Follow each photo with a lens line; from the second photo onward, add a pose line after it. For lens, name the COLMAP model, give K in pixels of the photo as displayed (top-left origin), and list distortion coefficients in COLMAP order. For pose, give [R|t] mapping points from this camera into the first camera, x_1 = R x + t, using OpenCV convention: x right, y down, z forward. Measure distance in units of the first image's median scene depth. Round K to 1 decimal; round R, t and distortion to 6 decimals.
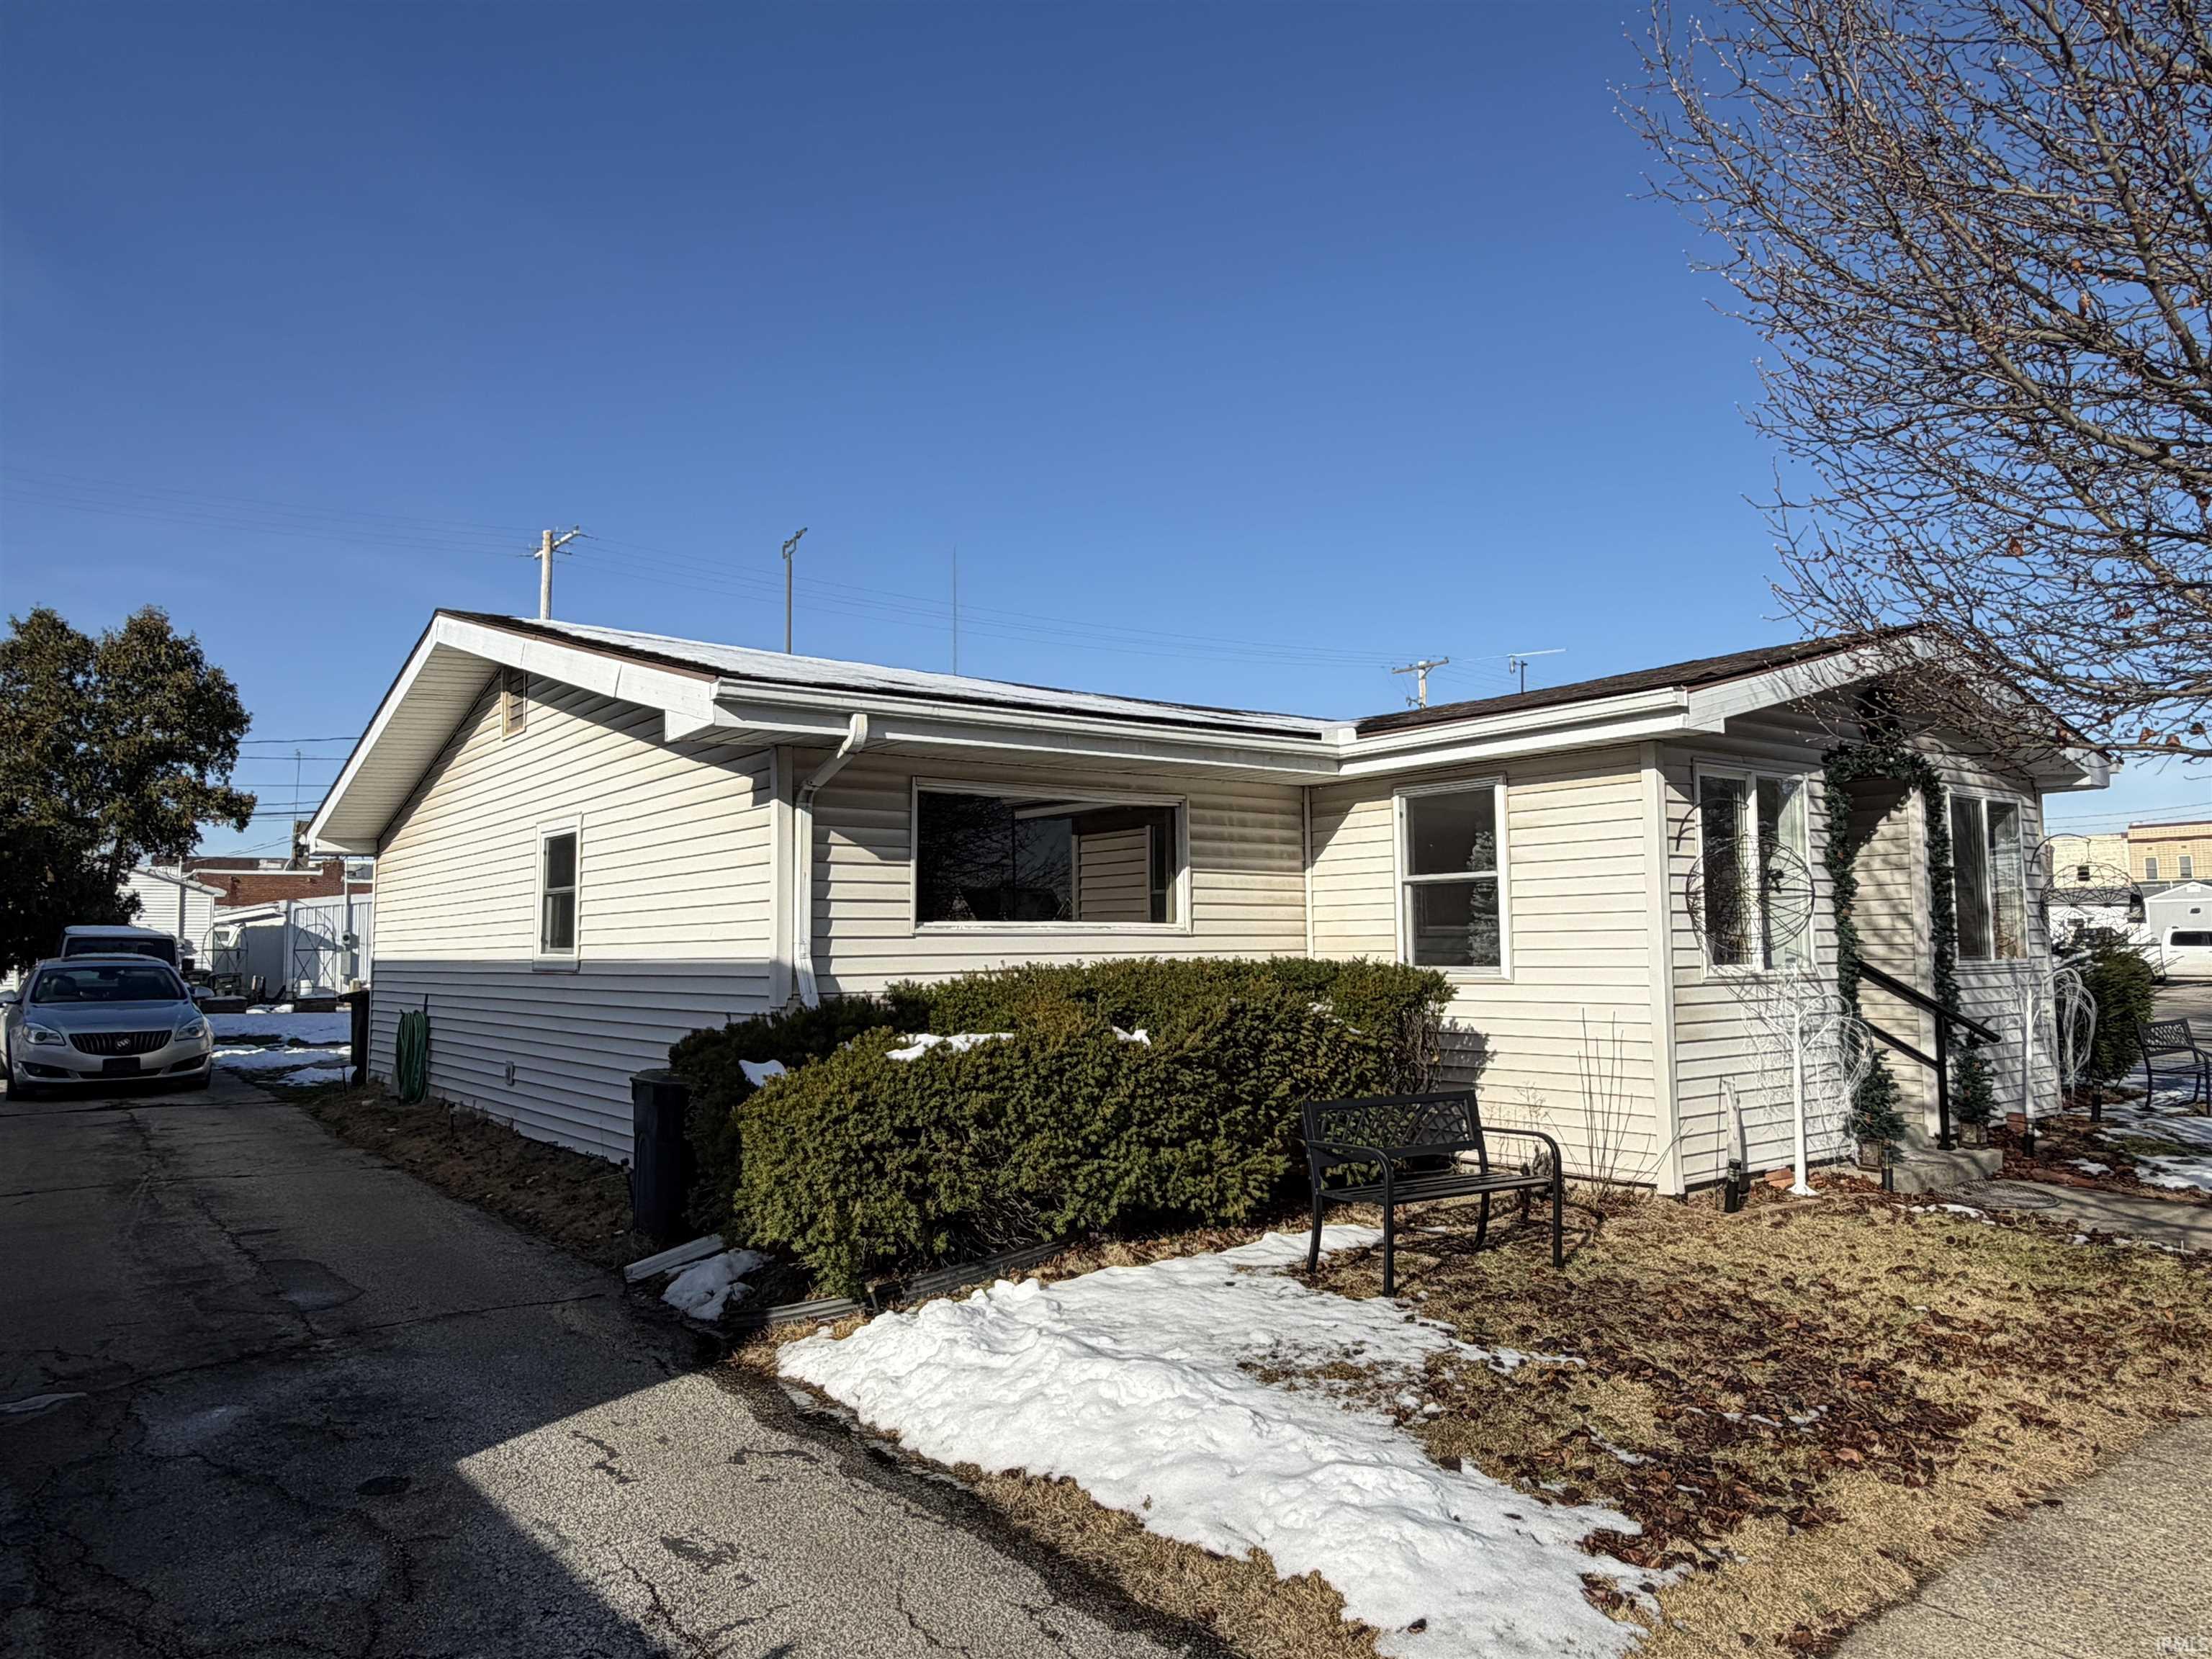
lens RADIAL K [[1443.0, 0, 1093.5], [0, 1443.0, 834.9], [0, 0, 1]] dist [-0.000160, 0.004033]
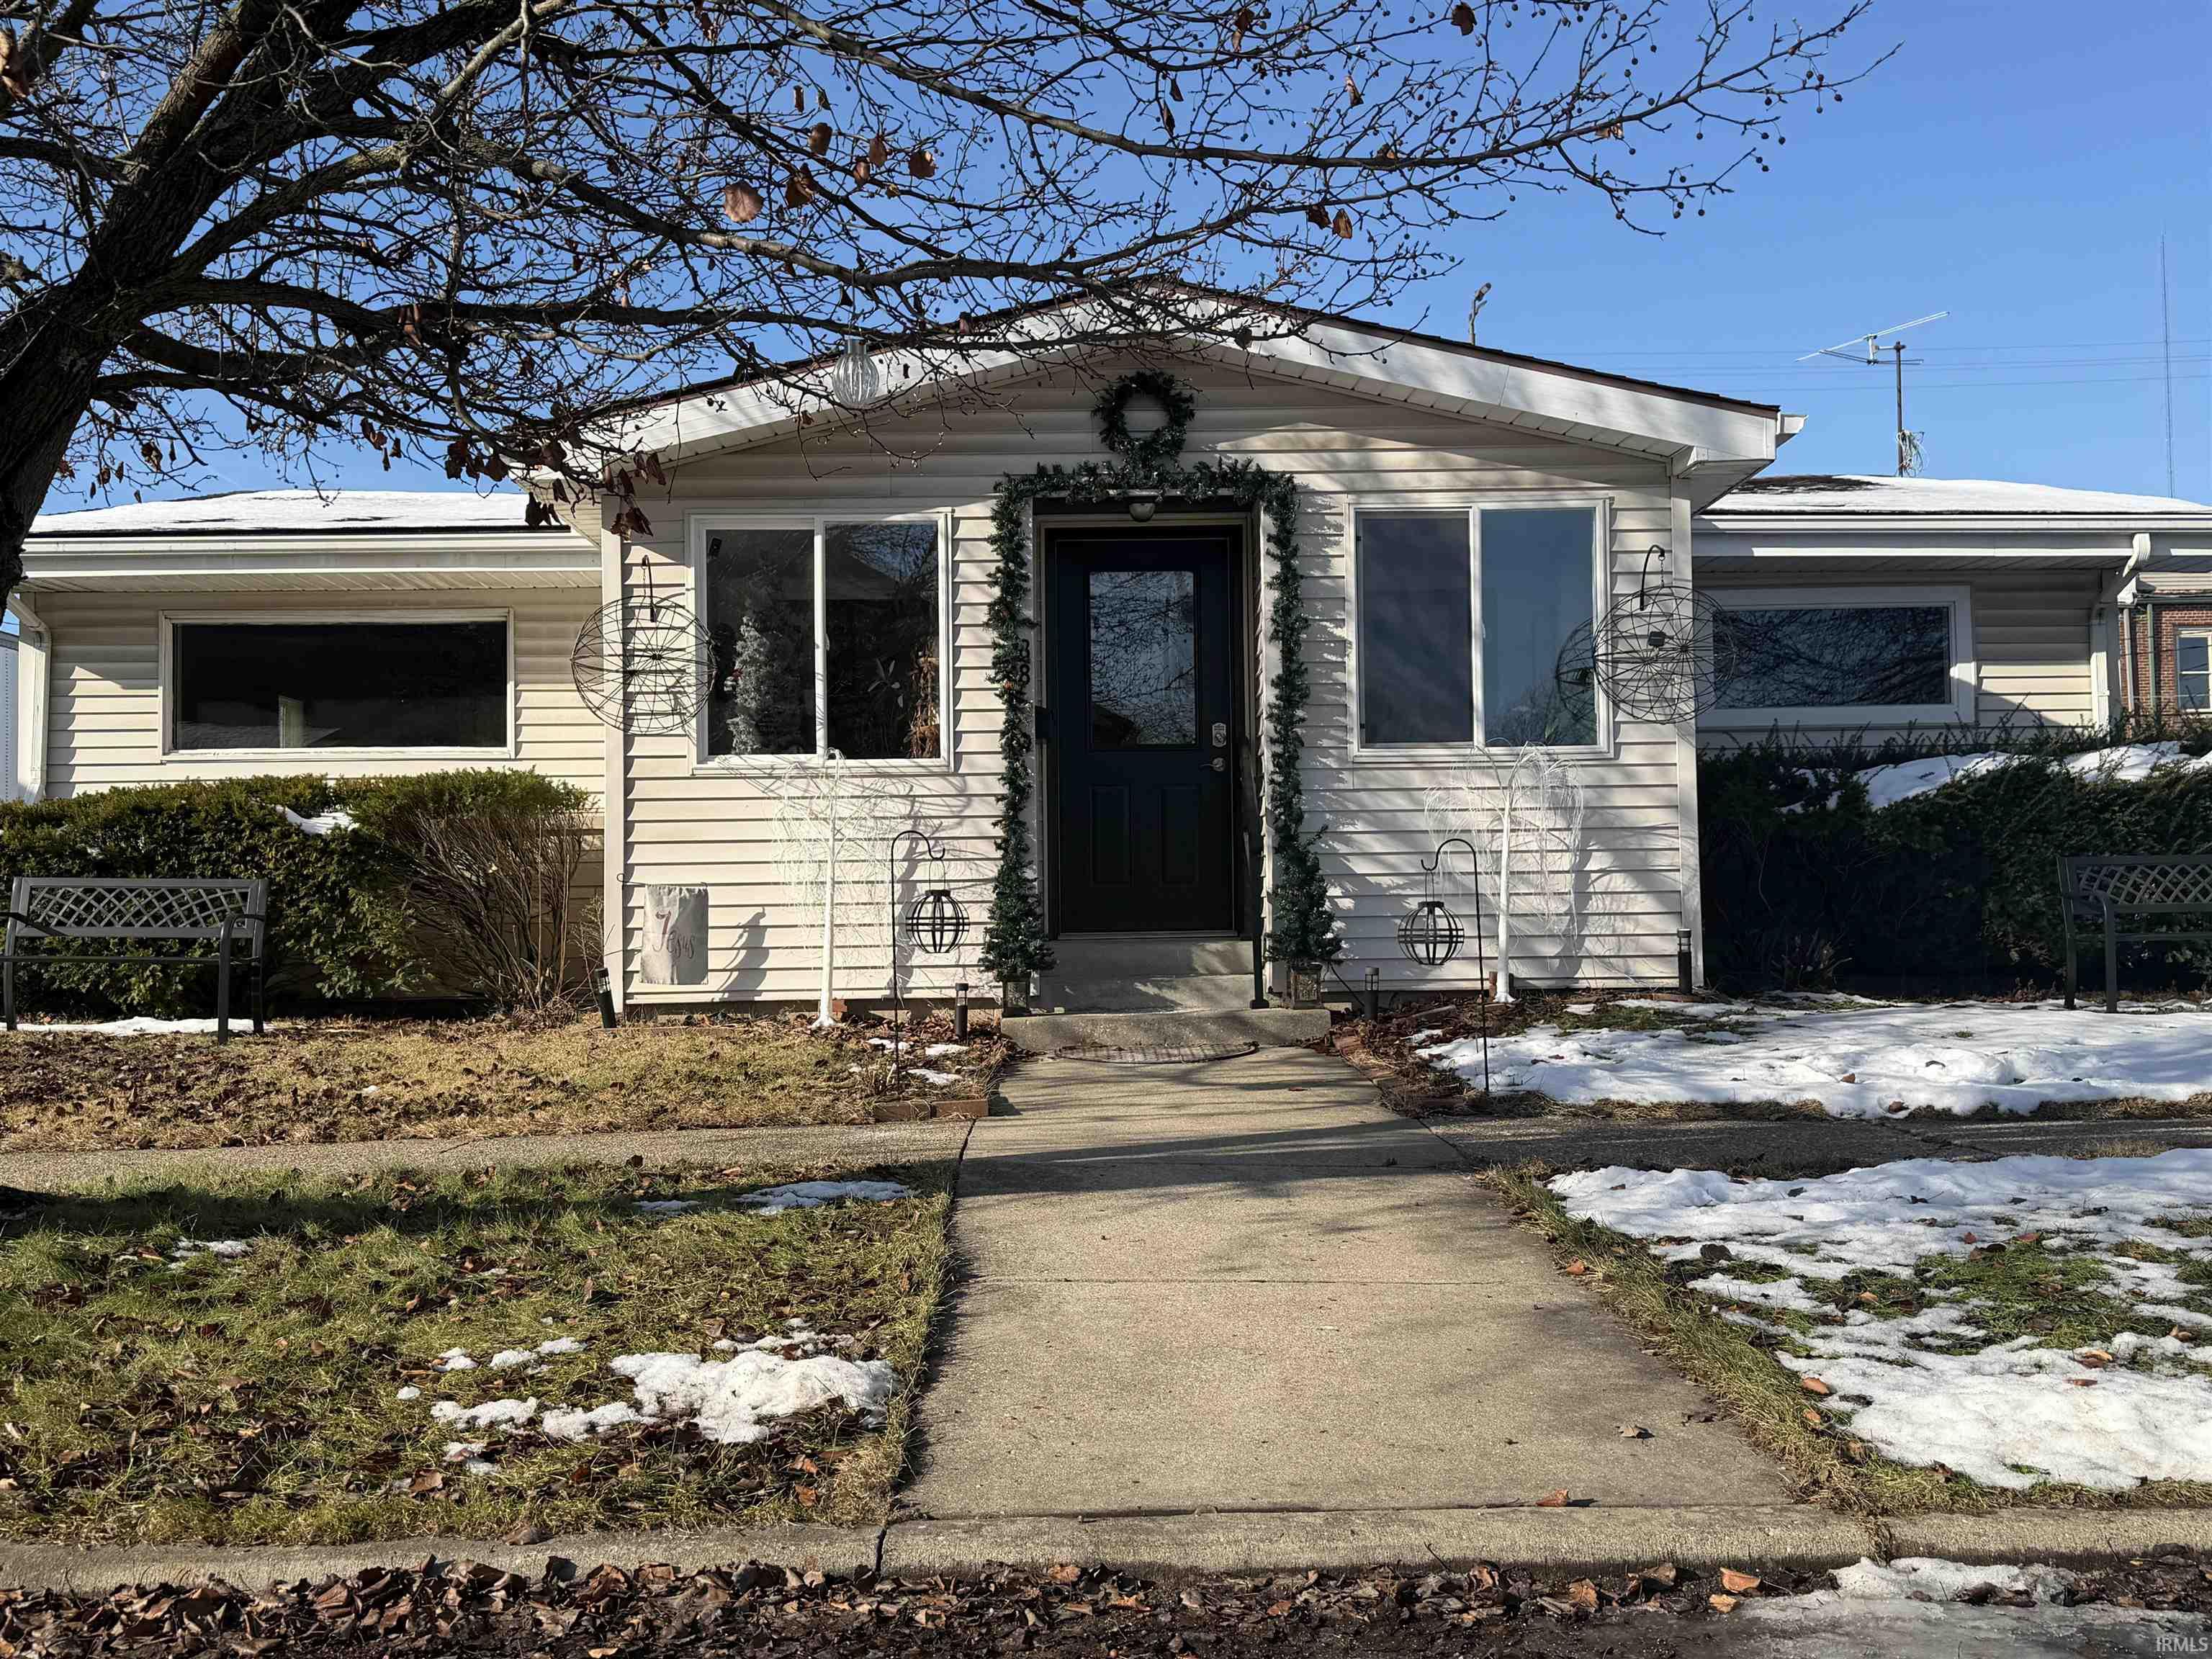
lens RADIAL K [[2072.2, 0, 1106.0], [0, 2072.2, 829.5], [0, 0, 1]] dist [0.206965, -0.439779]
pose [[0.813704, -0.028936, -0.580559, 0.695964], [0.051751, 0.998400, 0.022771, 0.062313], [0.578971, -0.048573, 0.813900, 0.072906]]
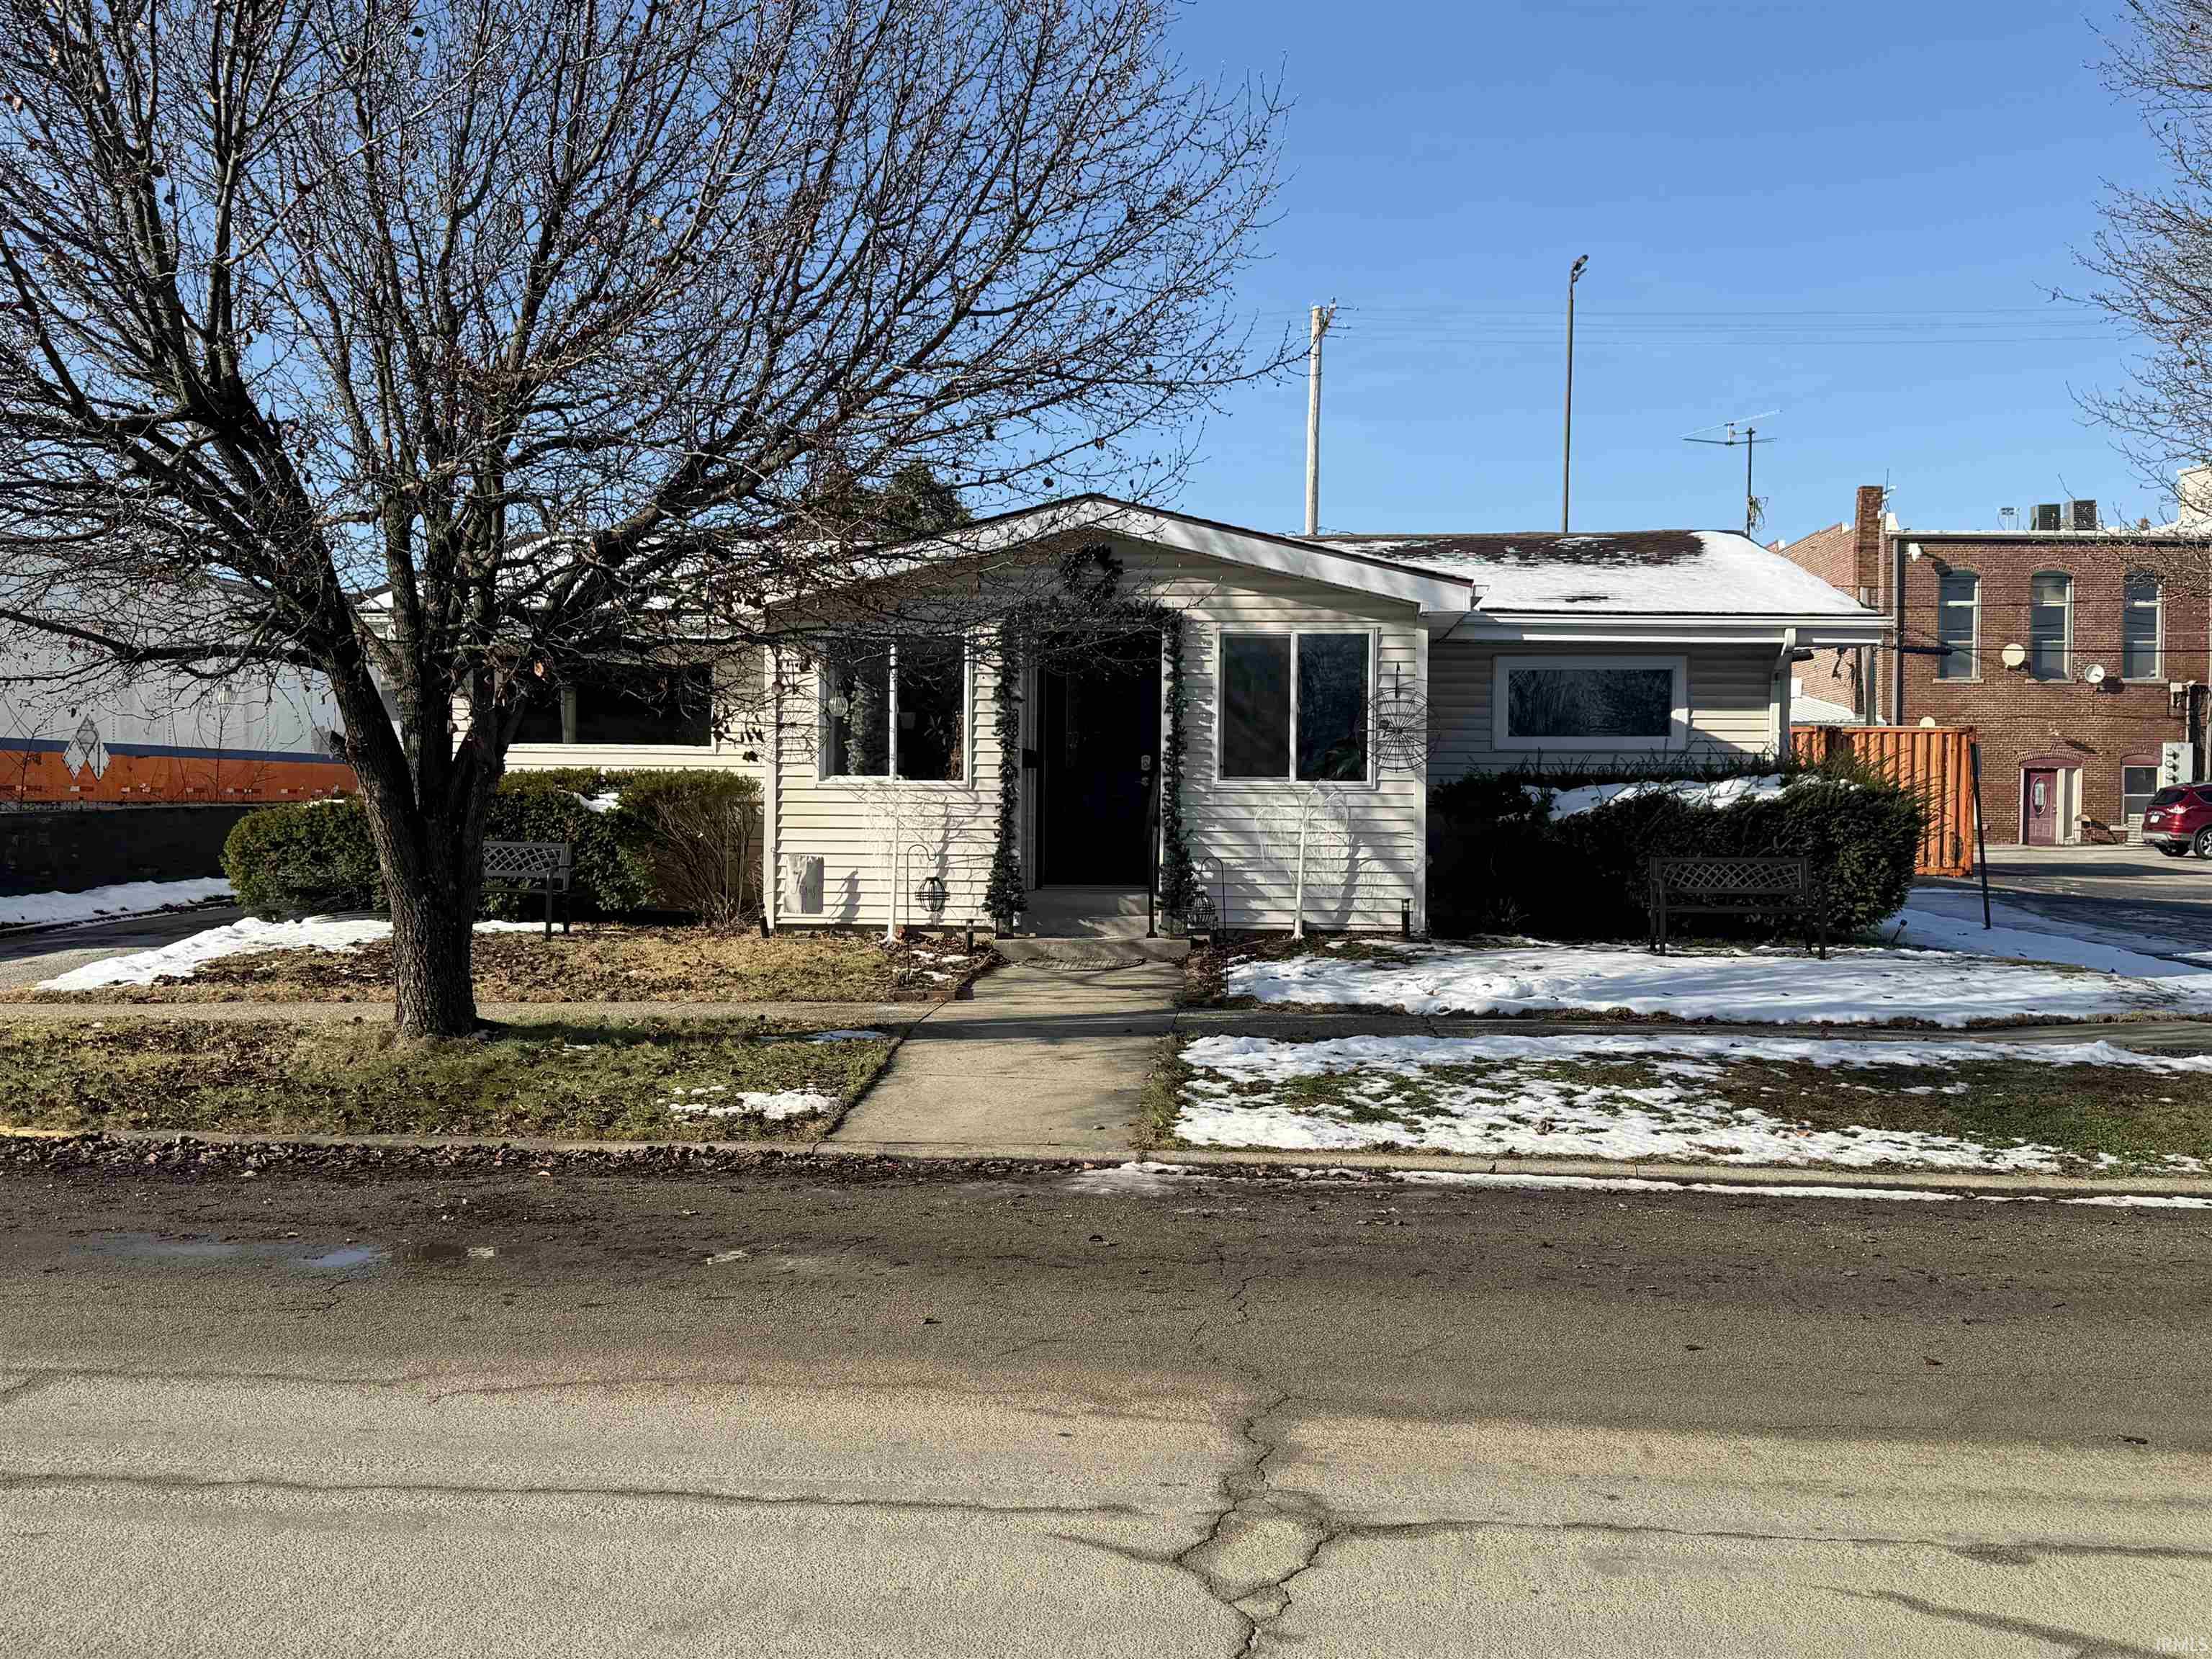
lens RADIAL K [[2072.2, 0, 1106.0], [0, 2072.2, 829.5], [0, 0, 1]] dist [0.206965, -0.439779]
pose [[0.753170, 0.027604, -0.657246, 1.032614], [0.035253, 0.995990, 0.082229, -0.007363], [0.656880, -0.085103, 0.749177, -0.179700]]
